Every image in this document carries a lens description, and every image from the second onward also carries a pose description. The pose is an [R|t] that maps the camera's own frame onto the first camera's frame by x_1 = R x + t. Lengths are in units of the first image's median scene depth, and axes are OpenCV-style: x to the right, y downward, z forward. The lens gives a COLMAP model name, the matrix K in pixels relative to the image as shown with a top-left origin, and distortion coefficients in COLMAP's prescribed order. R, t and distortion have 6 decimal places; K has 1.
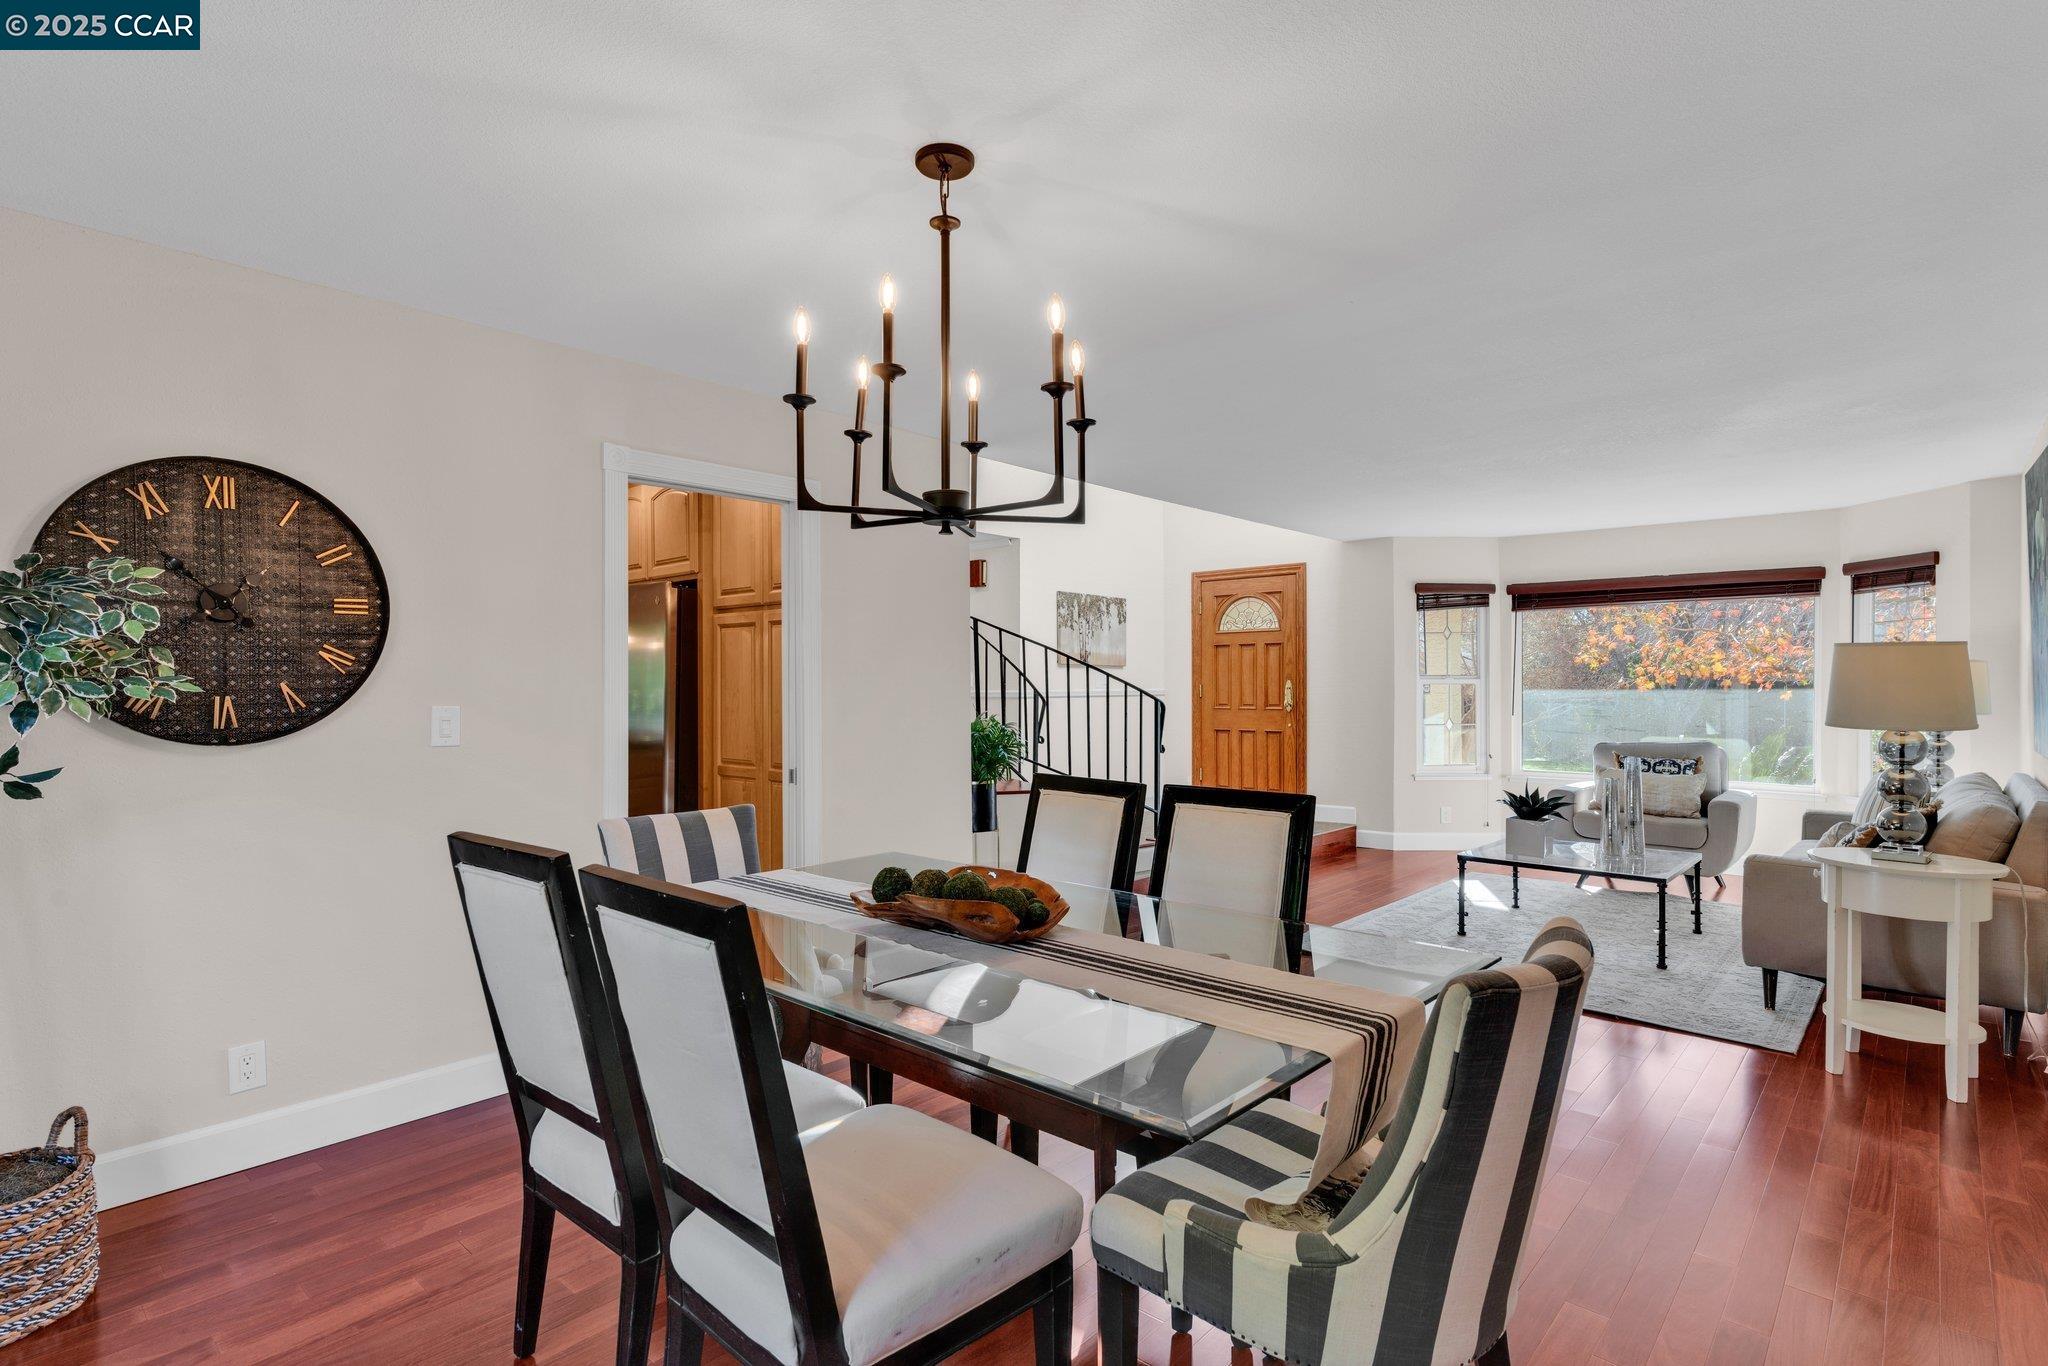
lens RADIAL K [[987.8, 0, 1026.3], [0, 987.8, 701.1], [0, 0, 1]] dist [0.005884, 0.001491]
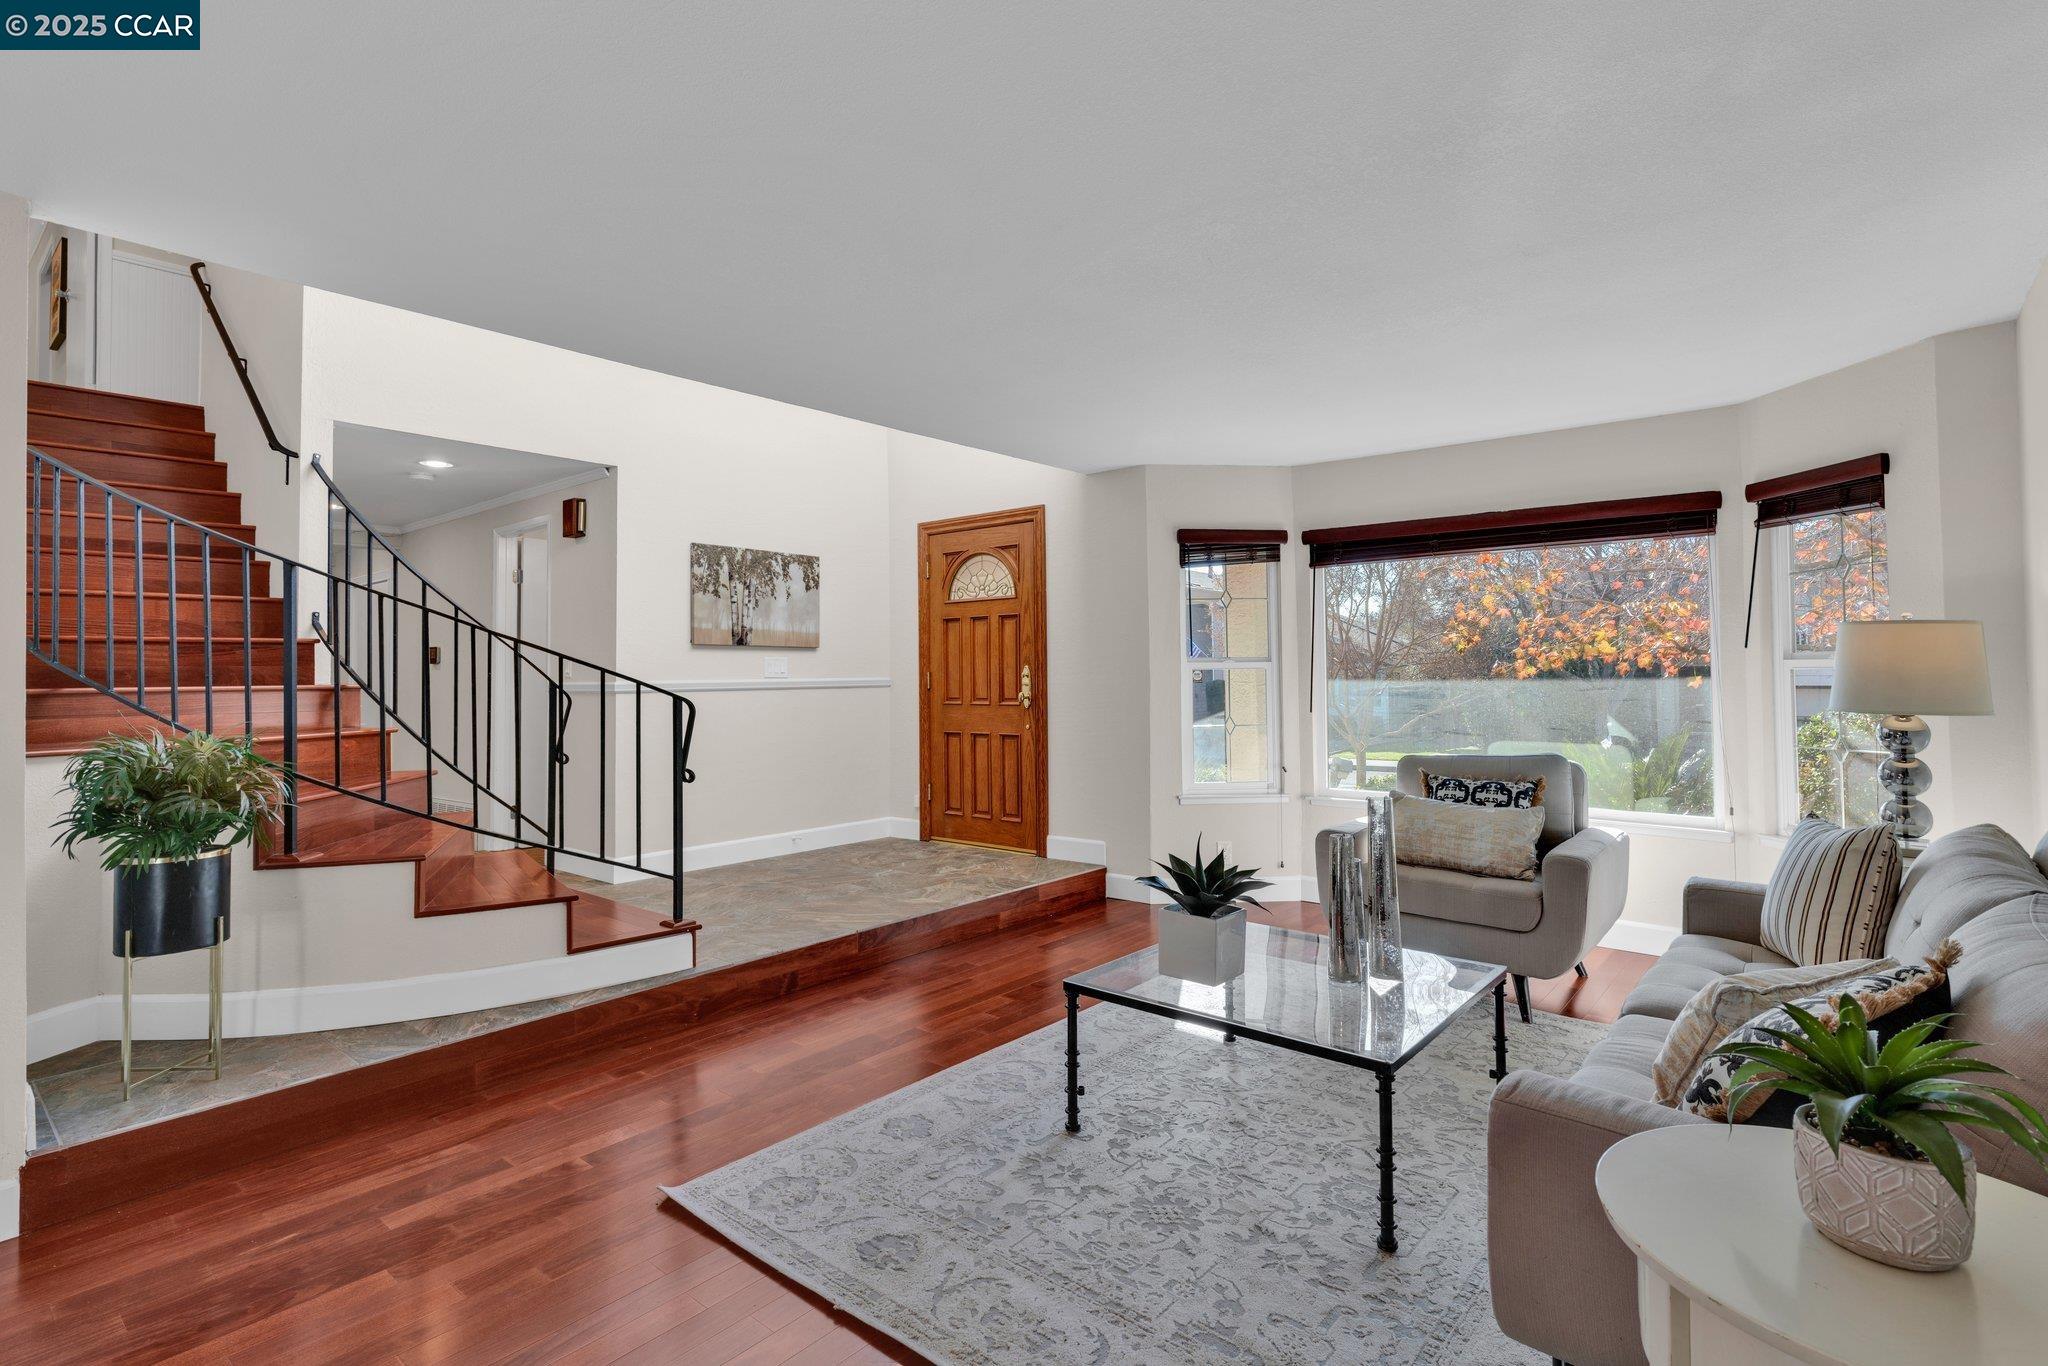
lens RADIAL K [[987.8, 0, 1021.2], [0, 987.8, 661.9], [0, 0, 1]] dist [0.005884, 0.001491]
pose [[0.999178, -0.005473, 0.040159, 0.243260], [0.006650, 0.999550, -0.029244, -0.002509], [-0.039981, 0.029487, 0.998765, 0.281670]]
